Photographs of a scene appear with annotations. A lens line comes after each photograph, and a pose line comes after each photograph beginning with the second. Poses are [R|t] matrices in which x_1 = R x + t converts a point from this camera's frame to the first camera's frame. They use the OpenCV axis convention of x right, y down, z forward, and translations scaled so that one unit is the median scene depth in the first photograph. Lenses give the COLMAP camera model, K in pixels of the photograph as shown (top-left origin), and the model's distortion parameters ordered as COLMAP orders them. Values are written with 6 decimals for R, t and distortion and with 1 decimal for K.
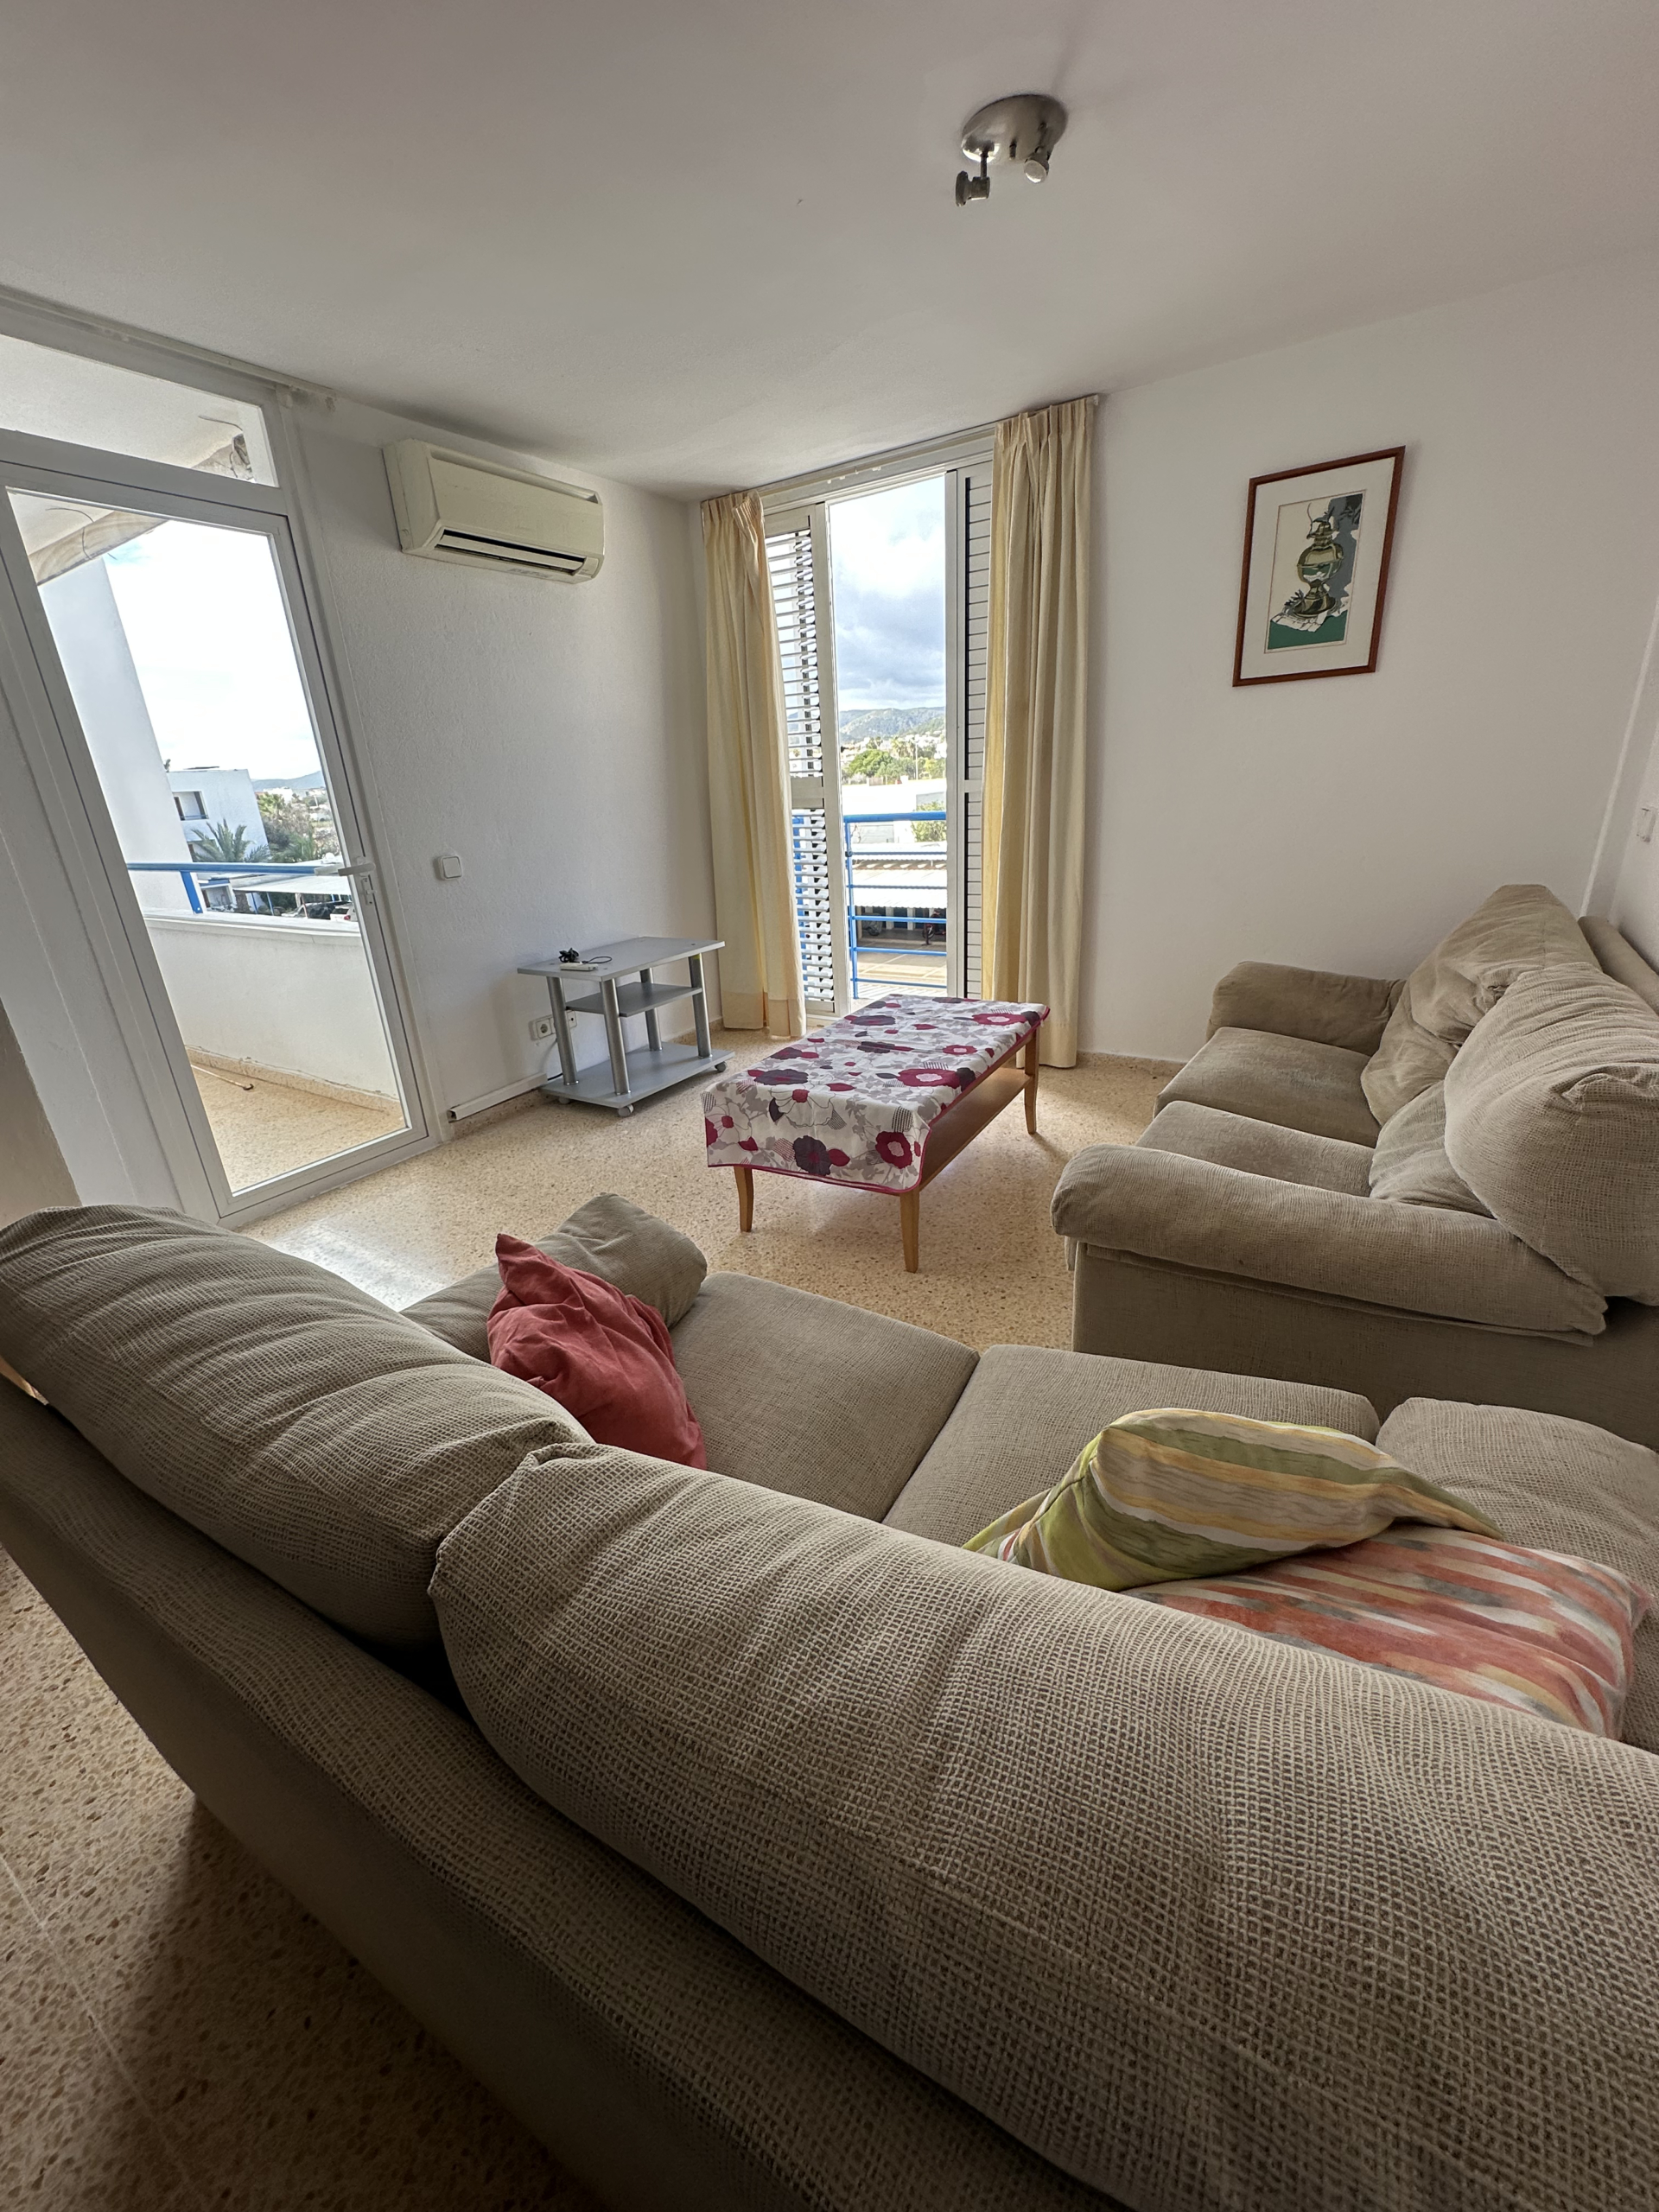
lens RADIAL K [[881.5, 0, 829.0], [0, 881.5, 1103.8], [0, 0, 1]] dist [-0.001921, -0.000330]
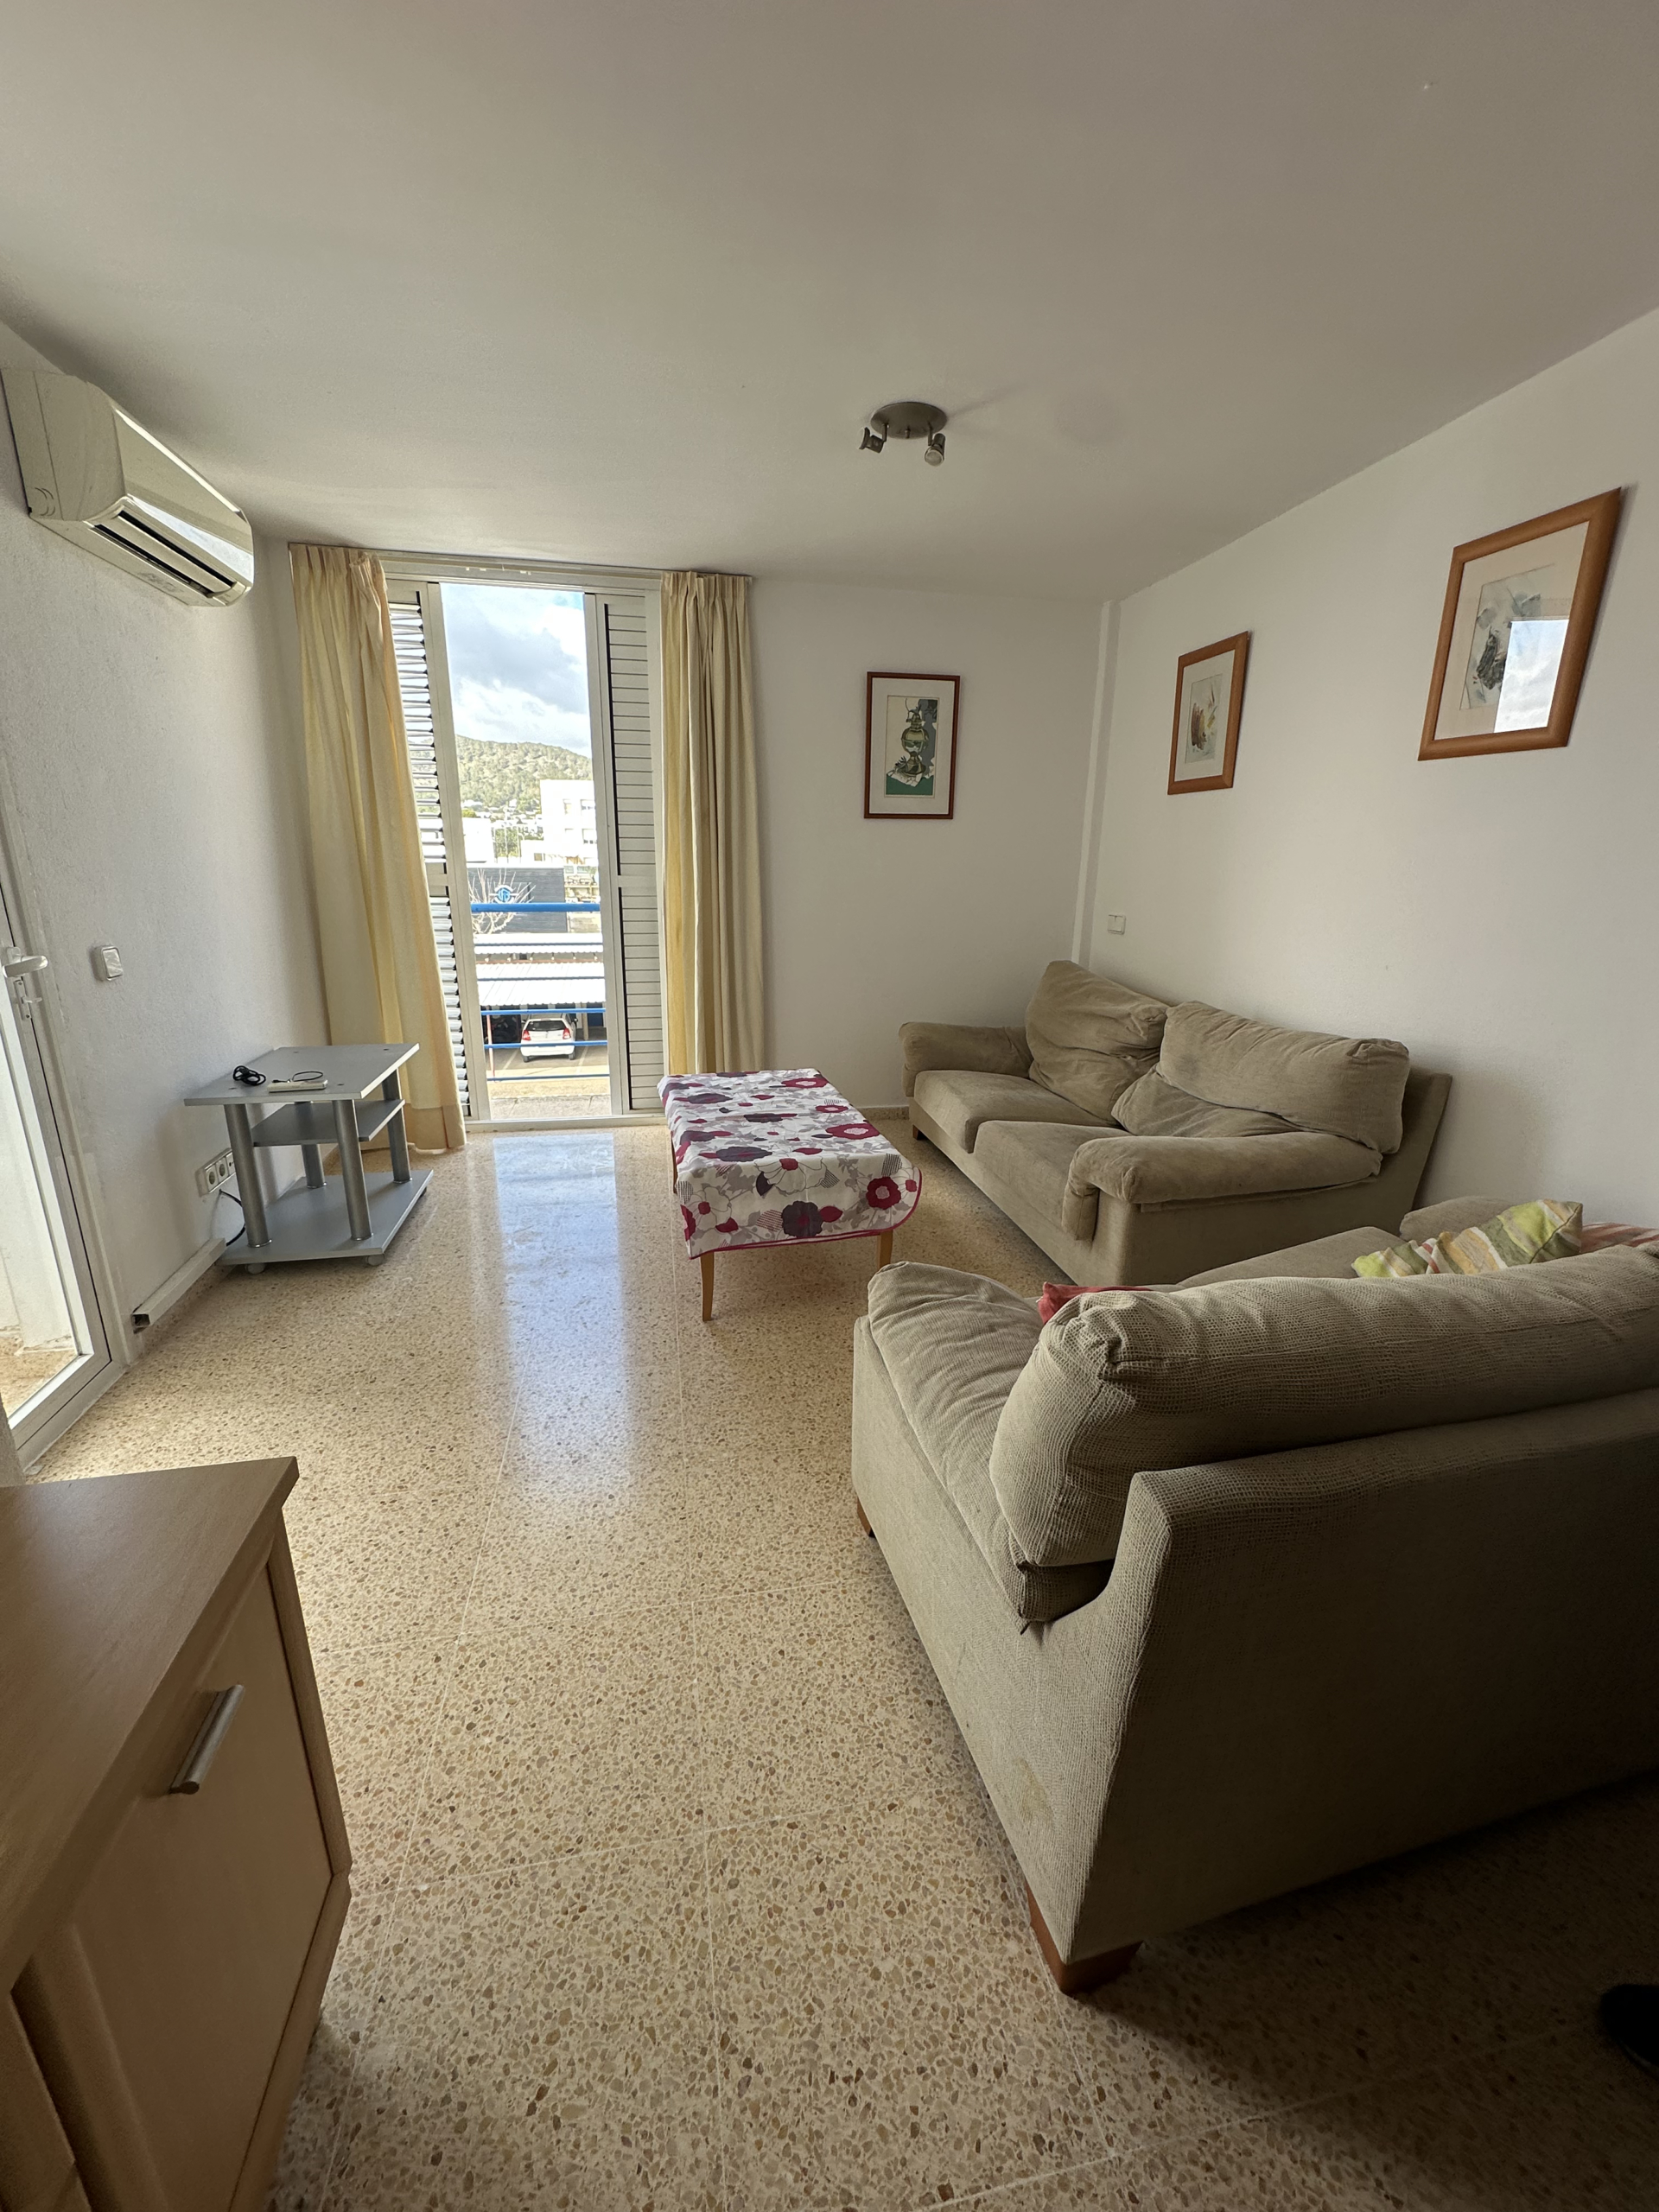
lens RADIAL K [[881.5, 0, 827.8], [0, 881.5, 1103.8], [0, 0, 1]] dist [-0.001921, -0.000330]
pose [[0.720482, -0.125015, 0.682113, -0.580444], [0.194688, 0.980522, -0.025933, -0.035661], [-0.665585, 0.151483, 0.730787, 0.152811]]
